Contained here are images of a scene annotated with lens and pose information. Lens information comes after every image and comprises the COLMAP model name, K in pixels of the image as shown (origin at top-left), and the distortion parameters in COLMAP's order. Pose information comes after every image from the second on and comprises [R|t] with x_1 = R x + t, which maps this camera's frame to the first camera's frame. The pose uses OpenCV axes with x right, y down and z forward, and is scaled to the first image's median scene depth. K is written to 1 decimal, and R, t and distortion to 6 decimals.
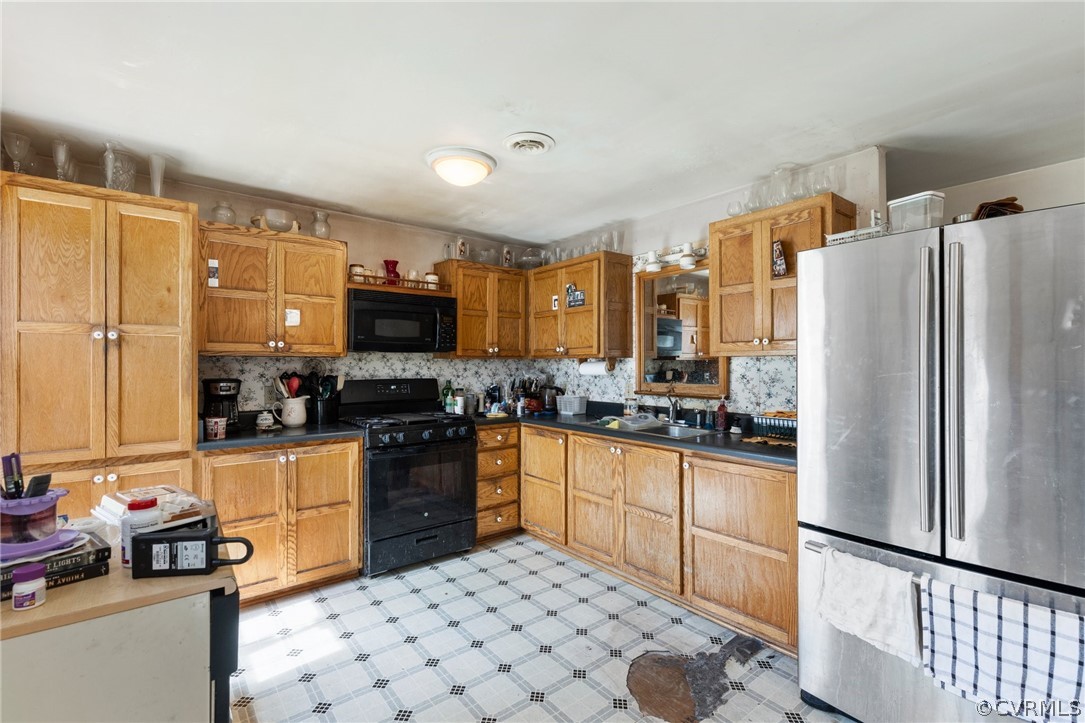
lens RADIAL K [[490.7, 0, 543.5], [0, 490.7, 362.8], [0, 0, 1]] dist [0.010077, -0.002735]
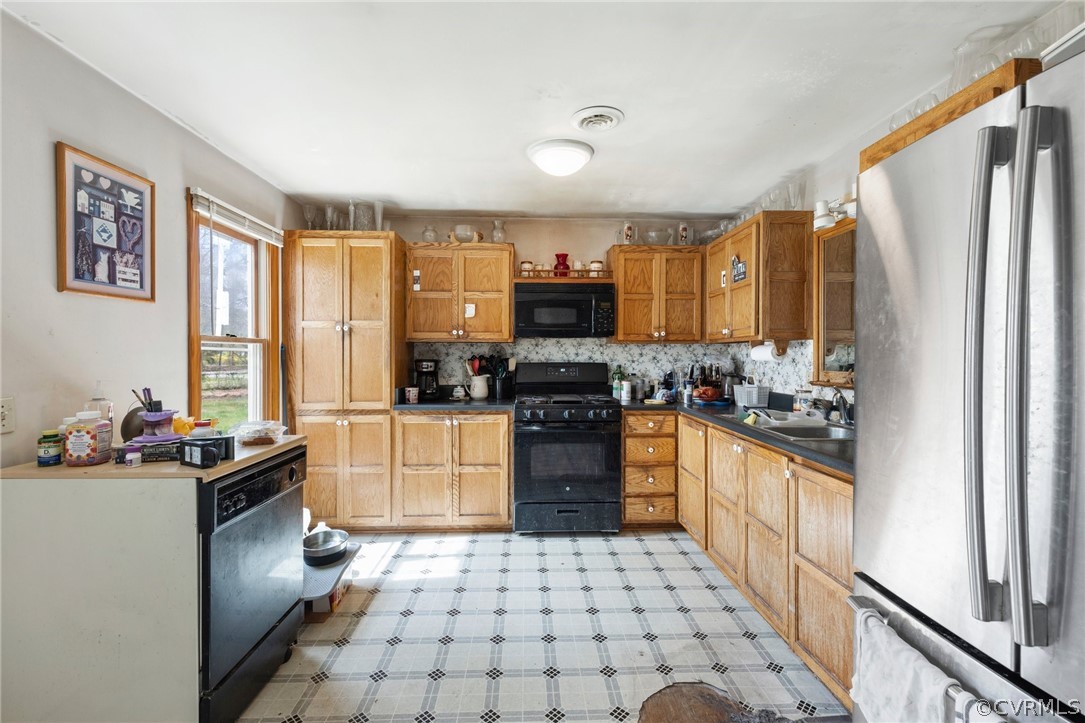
lens RADIAL K [[490.7, 0, 536.9], [0, 490.7, 357.4], [0, 0, 1]] dist [0.010077, -0.002735]
pose [[0.799420, 0.006100, -0.600742, 0.375031], [-0.001012, 0.999961, 0.008807, 0.014949], [0.600772, -0.006432, 0.799395, 0.117482]]
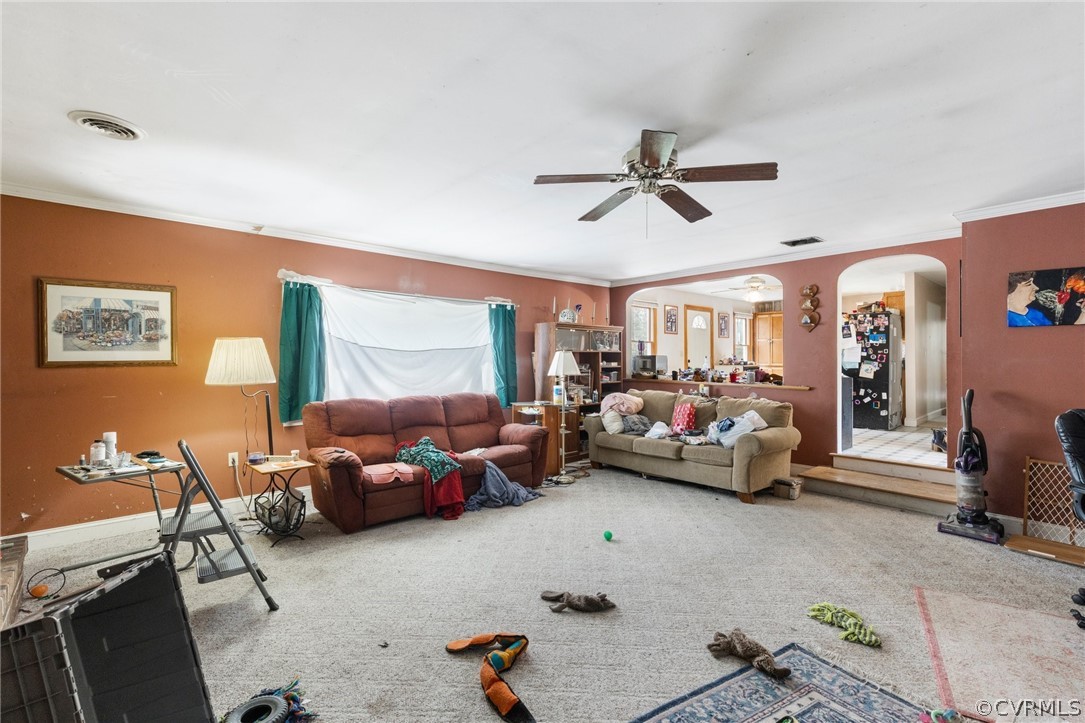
lens RADIAL K [[490.7, 0, 546.6], [0, 490.7, 362.3], [0, 0, 1]] dist [0.010077, -0.002735]
pose [[0.079640, 0.010238, -0.996771, 3.015392], [0.002449, 0.999942, 0.010467, 0.077342], [0.996821, -0.003275, 0.079611, -1.285176]]
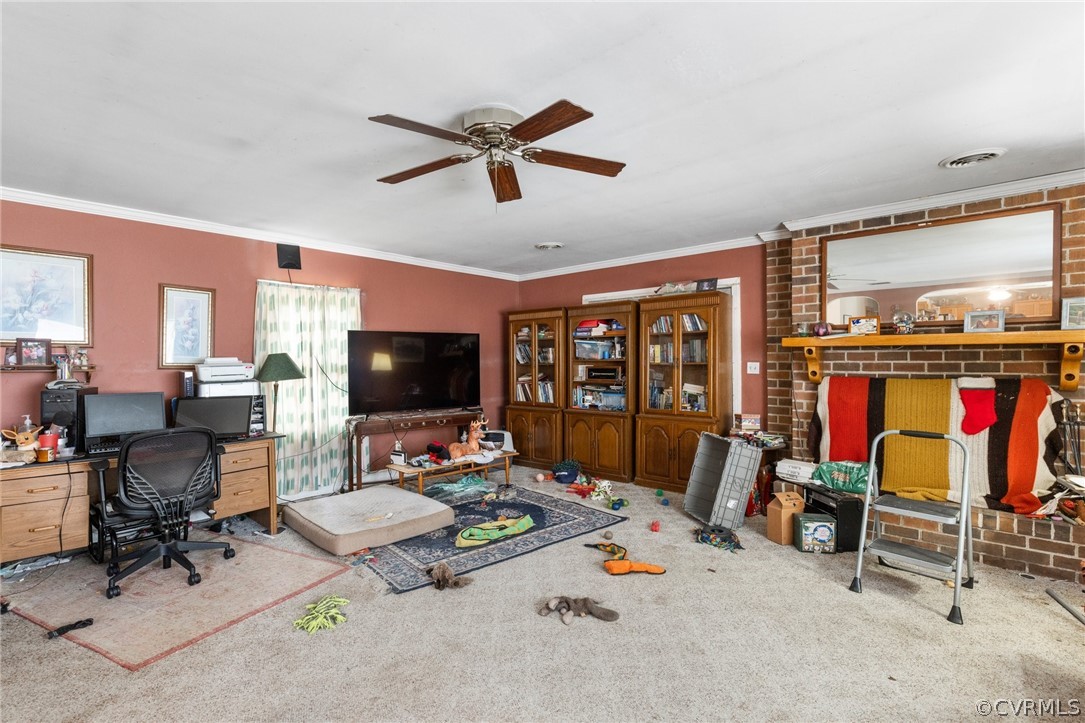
lens RADIAL K [[490.7, 0, 536.7], [0, 490.7, 372.0], [0, 0, 1]] dist [0.010077, -0.002735]
pose [[-0.169004, -0.018616, 0.985440, 1.278622], [0.002961, 0.999808, 0.019395, 0.084358], [-0.985611, 0.006196, -0.168916, -0.938622]]
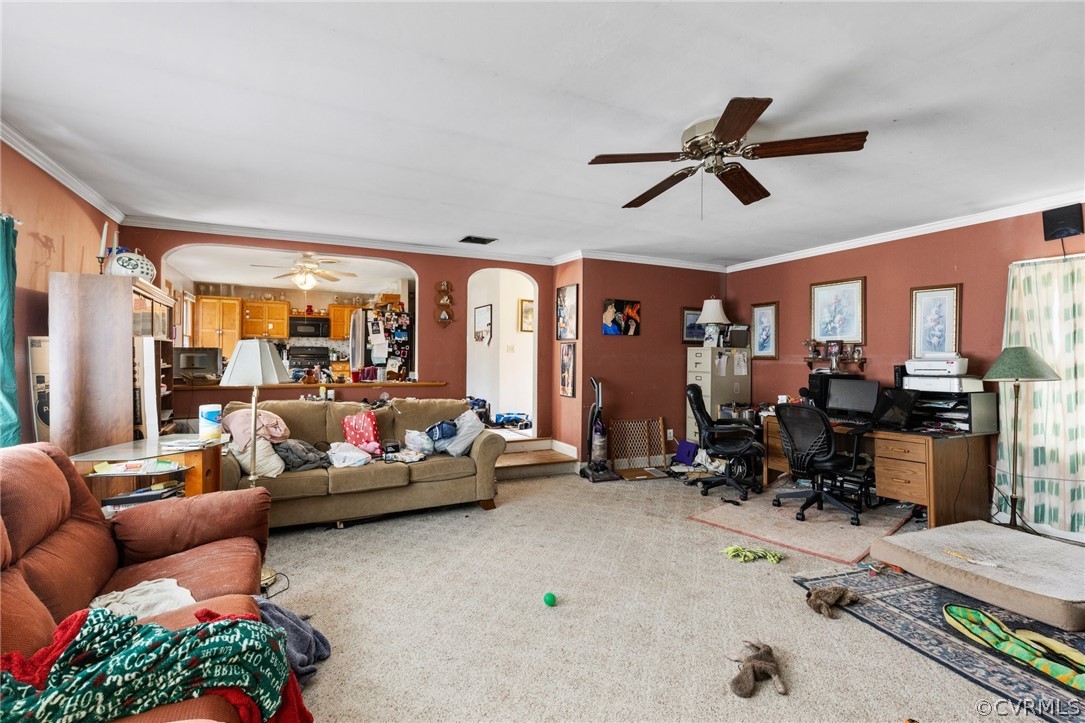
lens RADIAL K [[490.7, 0, 538.0], [0, 490.7, 351.3], [0, 0, 1]] dist [0.010077, -0.002735]
pose [[0.979499, 0.006756, -0.201334, 1.957481], [-0.008133, 0.999949, -0.006012, 0.082336], [0.201283, 0.007527, 0.979504, -1.913571]]
